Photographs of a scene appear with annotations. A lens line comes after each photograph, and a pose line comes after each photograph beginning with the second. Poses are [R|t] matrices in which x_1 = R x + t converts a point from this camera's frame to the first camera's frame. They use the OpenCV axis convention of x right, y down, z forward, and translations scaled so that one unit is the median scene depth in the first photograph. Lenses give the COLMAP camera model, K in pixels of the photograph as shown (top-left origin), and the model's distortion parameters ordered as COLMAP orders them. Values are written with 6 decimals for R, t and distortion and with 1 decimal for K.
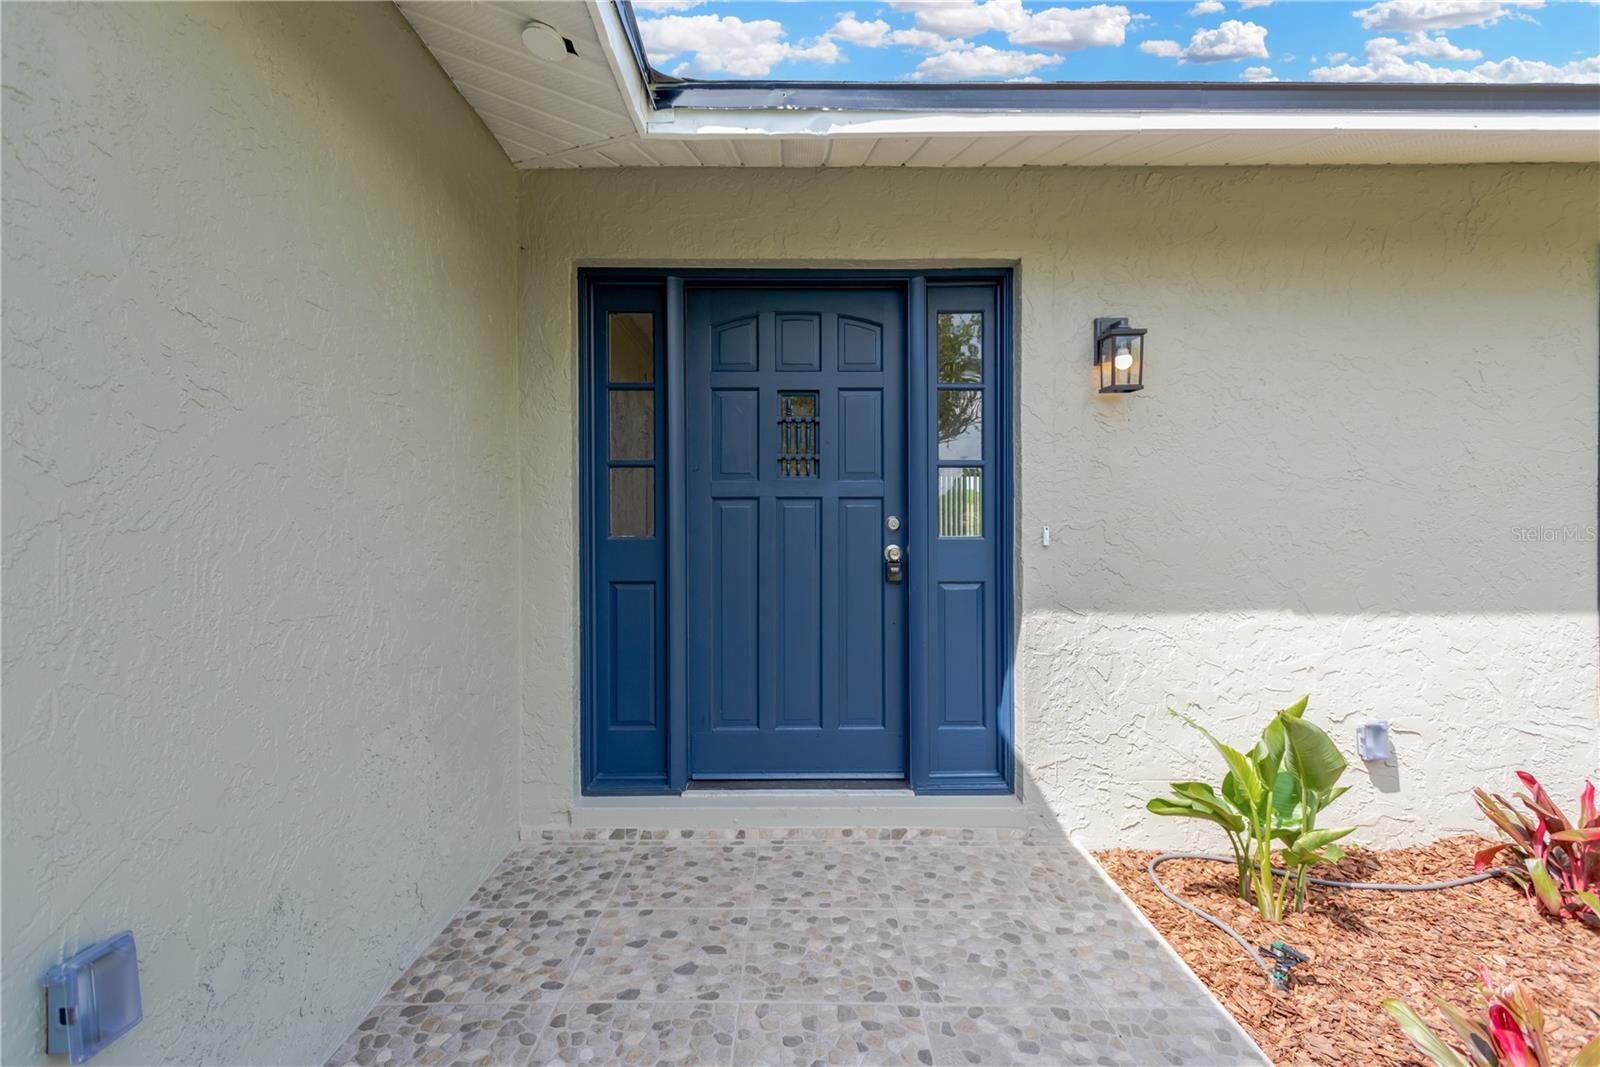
lens RADIAL K [[741.6, 0, 798.2], [0, 741.6, 534.7], [0, 0, 1]] dist [0.024195, -0.010528]
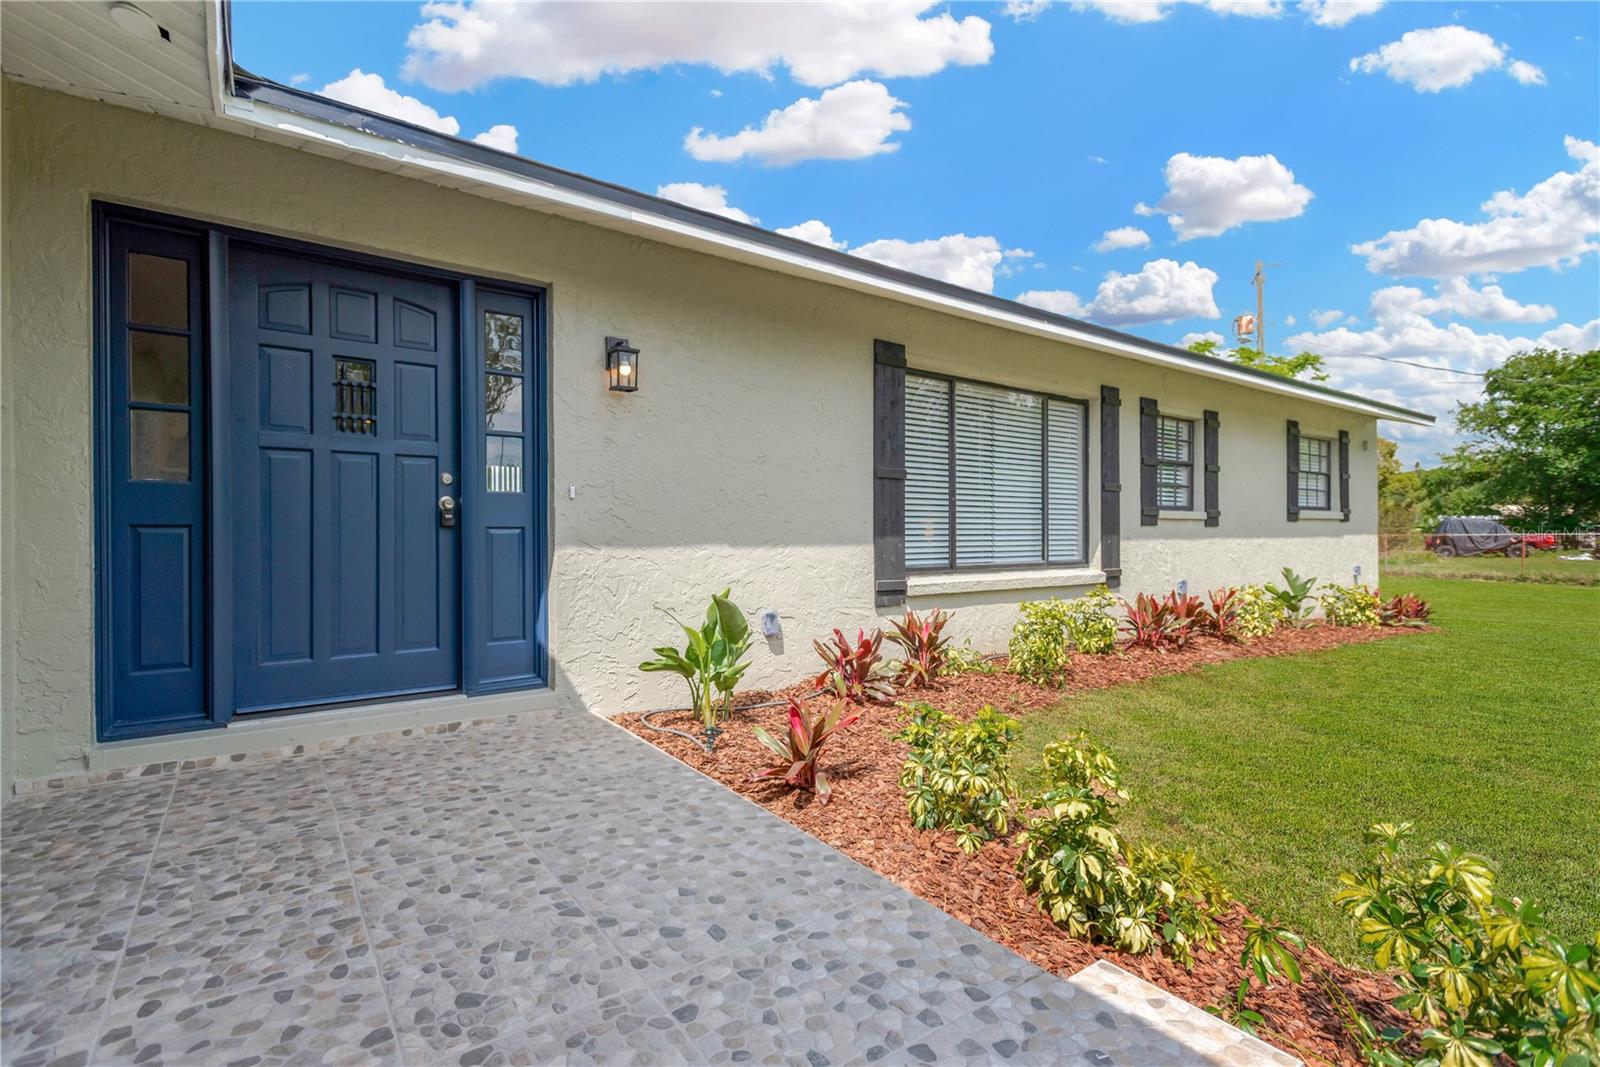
lens RADIAL K [[741.6, 0, 798.2], [0, 741.6, 534.7], [0, 0, 1]] dist [0.024195, -0.010528]
pose [[0.811843, -0.000232, 0.583876, -0.124036], [0.002194, 0.999994, -0.002653, 0.085886], [-0.583872, 0.003434, 0.811838, -0.341836]]
